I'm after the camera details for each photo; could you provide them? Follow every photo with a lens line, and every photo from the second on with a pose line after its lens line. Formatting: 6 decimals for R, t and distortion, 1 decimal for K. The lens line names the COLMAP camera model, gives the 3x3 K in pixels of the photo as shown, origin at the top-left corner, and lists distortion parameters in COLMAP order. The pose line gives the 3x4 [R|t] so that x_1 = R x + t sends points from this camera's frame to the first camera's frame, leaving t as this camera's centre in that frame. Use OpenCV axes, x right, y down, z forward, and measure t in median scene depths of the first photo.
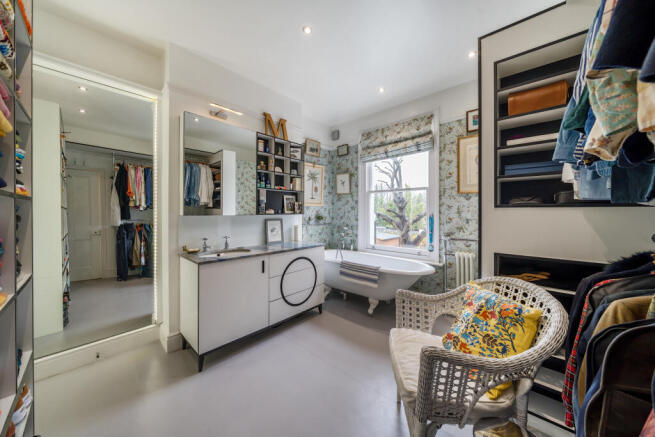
lens RADIAL K [[223.5, 0, 325.2], [0, 223.5, 212.1], [0, 0, 1]] dist [-0.002384, -0.000147]
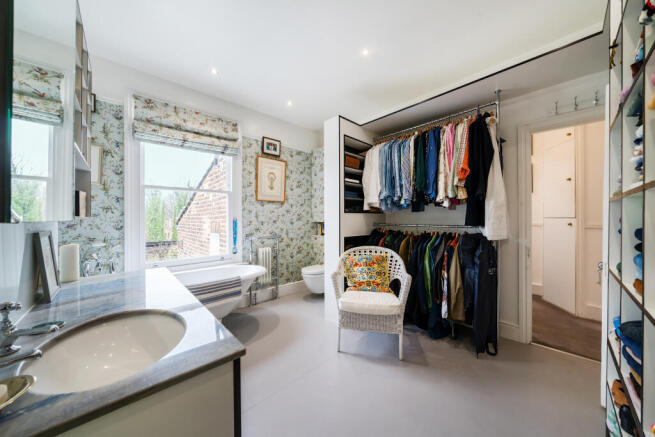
lens RADIAL K [[223.5, 0, 324.8], [0, 223.5, 218.8], [0, 0, 1]] dist [-0.002384, -0.000147]
pose [[0.070737, -0.008986, 0.997455, -0.559821], [0.003734, 0.999955, 0.008744, 0.005933], [-0.997488, 0.003106, 0.070767, 0.519207]]
